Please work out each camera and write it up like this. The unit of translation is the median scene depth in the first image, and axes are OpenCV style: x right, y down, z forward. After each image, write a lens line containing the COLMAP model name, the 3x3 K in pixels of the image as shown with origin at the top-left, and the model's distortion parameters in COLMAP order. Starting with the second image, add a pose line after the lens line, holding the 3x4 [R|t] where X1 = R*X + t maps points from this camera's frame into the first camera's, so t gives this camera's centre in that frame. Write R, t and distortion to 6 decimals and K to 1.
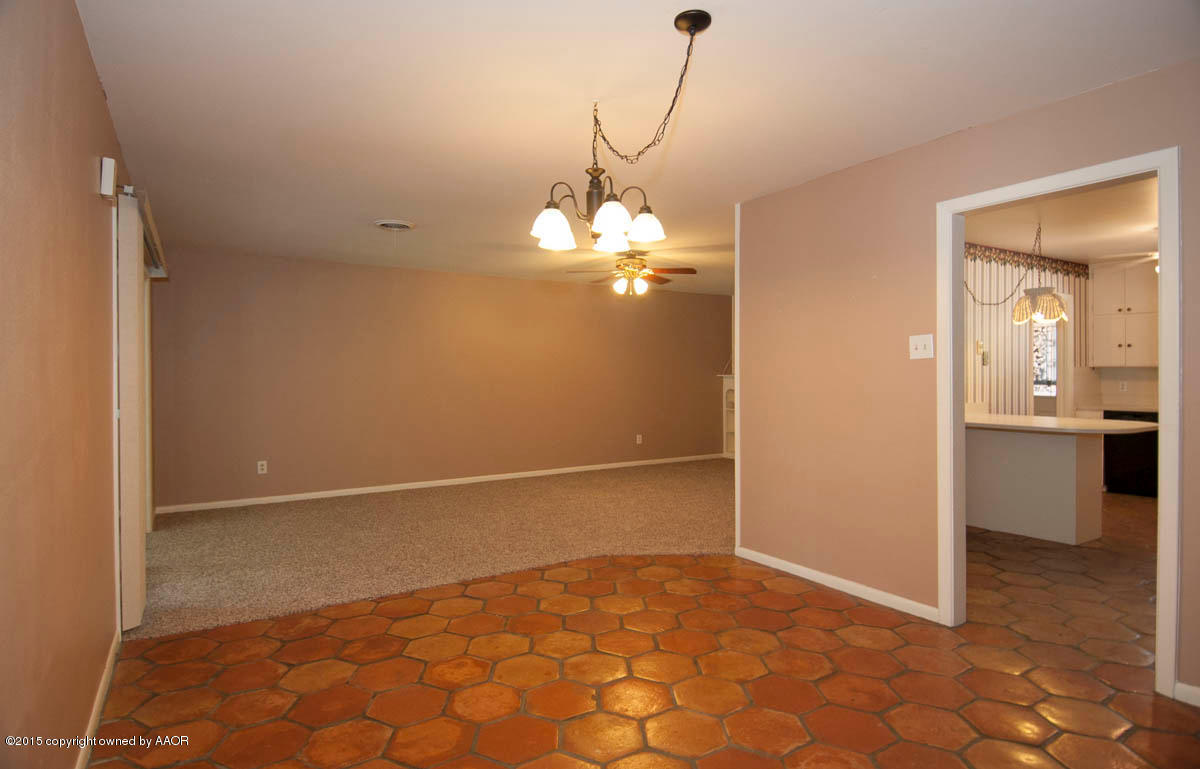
lens RADIAL K [[627.2, 0, 597.7], [0, 627.2, 377.1], [0, 0, 1]] dist [0.049763, -0.059608]
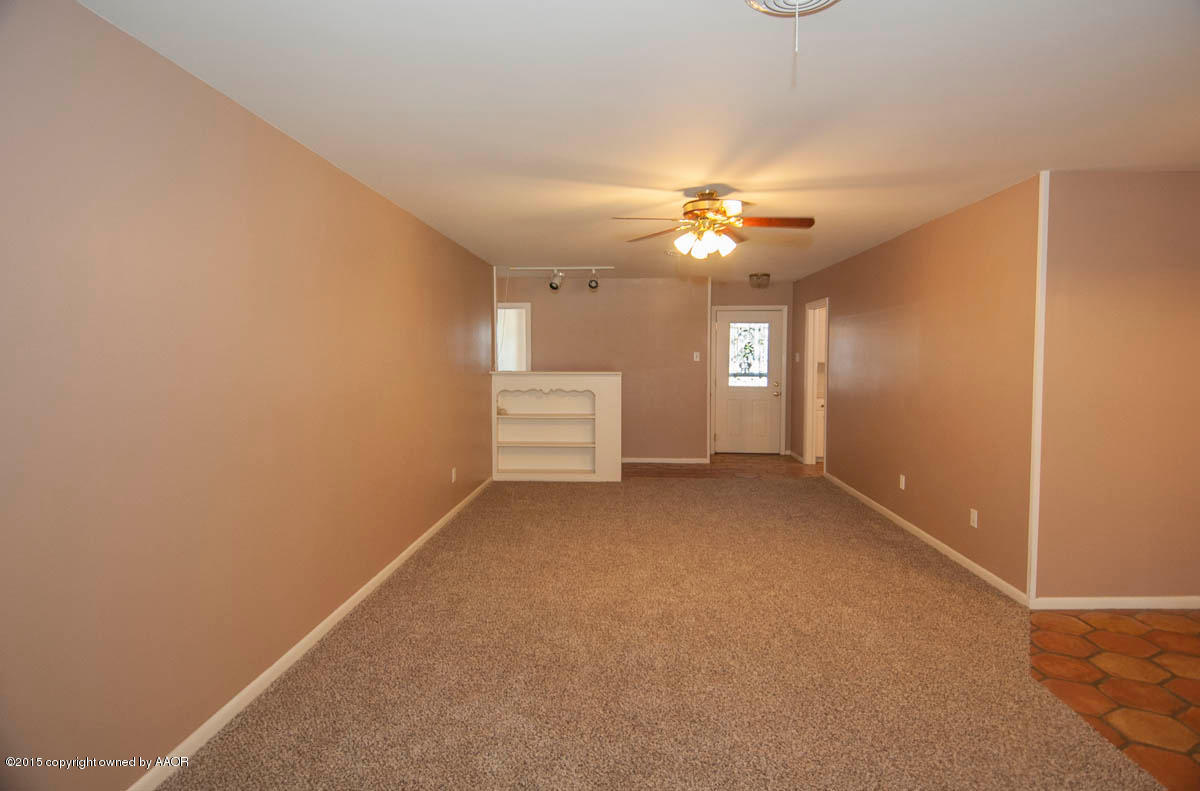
lens RADIAL K [[638.3, 0, 609.7], [0, 638.3, 384.8], [0, 0, 1]] dist [0.042886, -0.050137]
pose [[0.567080, -0.037879, 0.822791, -0.756166], [0.003519, 0.999044, 0.043568, -0.045508], [-0.823655, -0.021811, 0.566672, 0.972734]]
